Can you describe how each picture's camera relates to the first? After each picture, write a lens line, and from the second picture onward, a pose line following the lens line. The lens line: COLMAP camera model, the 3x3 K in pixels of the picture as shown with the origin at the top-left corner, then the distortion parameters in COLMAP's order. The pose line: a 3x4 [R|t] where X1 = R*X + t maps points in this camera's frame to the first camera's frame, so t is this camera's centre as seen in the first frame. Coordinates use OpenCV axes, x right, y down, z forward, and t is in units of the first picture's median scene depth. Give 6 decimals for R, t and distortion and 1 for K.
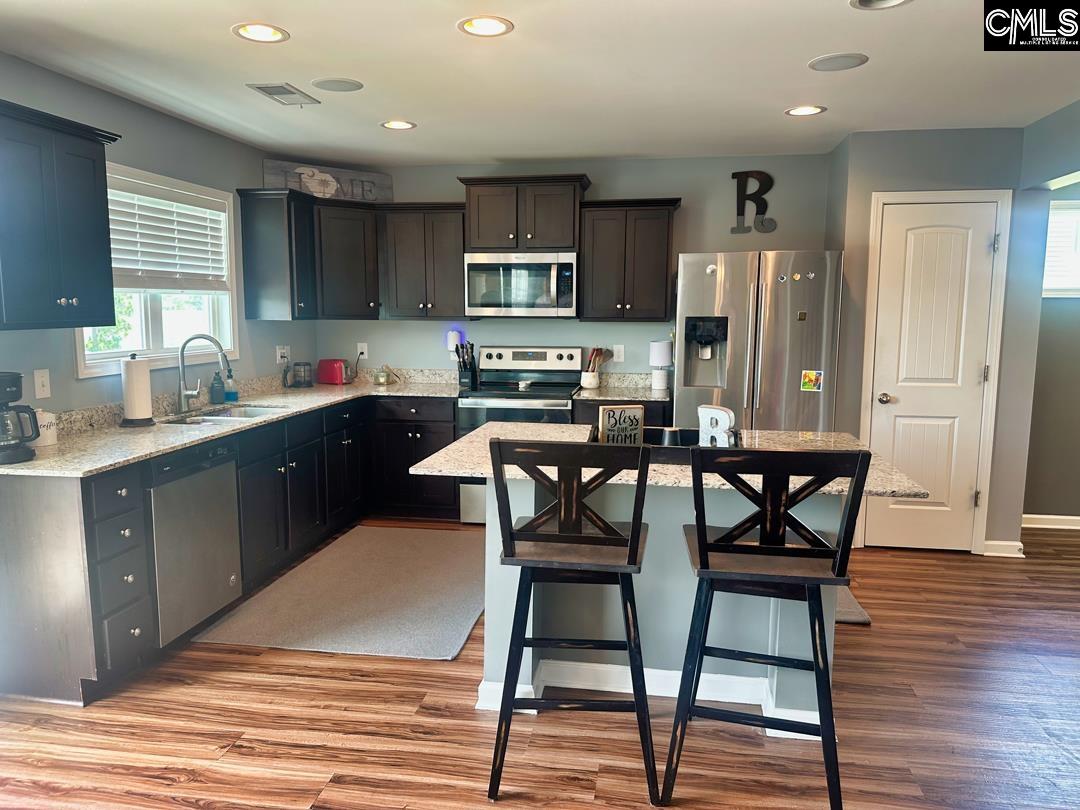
lens RADIAL K [[771.7, 0, 539.2], [0, 771.7, 409.8], [0, 0, 1]] dist [0.009680, -0.005815]
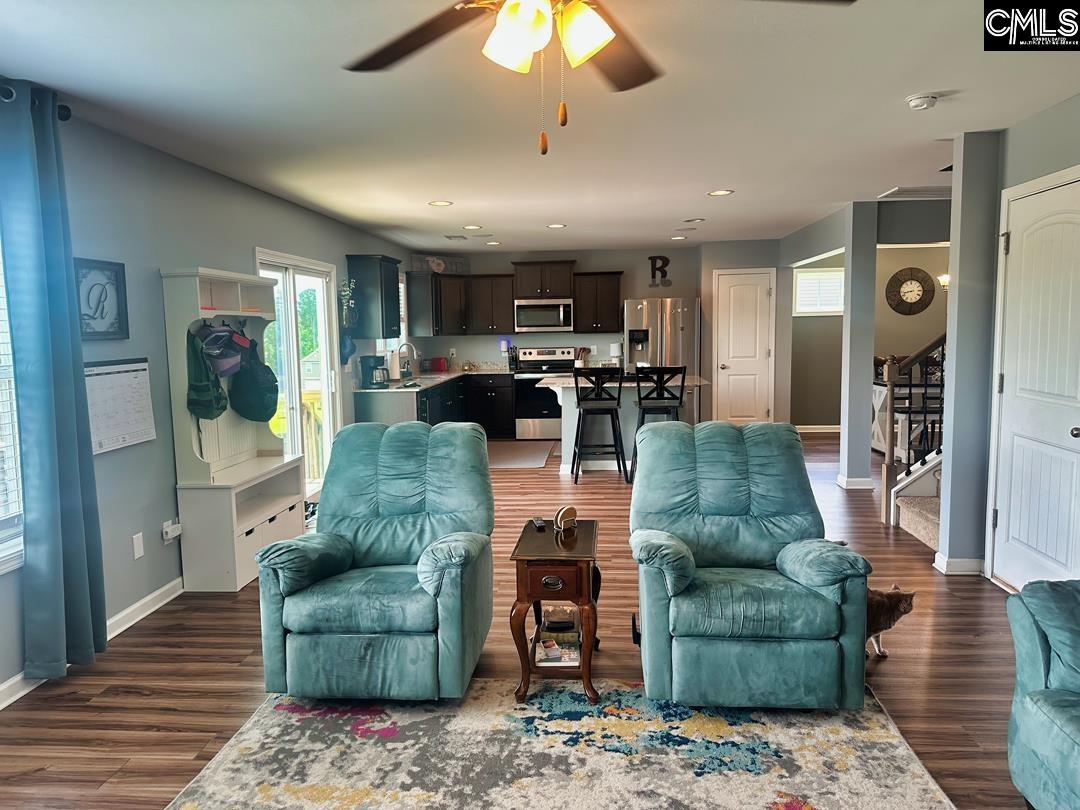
lens RADIAL K [[771.7, 0, 544.1], [0, 771.7, 401.7], [0, 0, 1]] dist [0.009680, -0.005815]
pose [[0.995726, -0.030318, 0.087241, -0.200010], [0.033411, 0.998856, -0.034214, 0.121879], [-0.086104, 0.036983, 0.995600, -0.930446]]
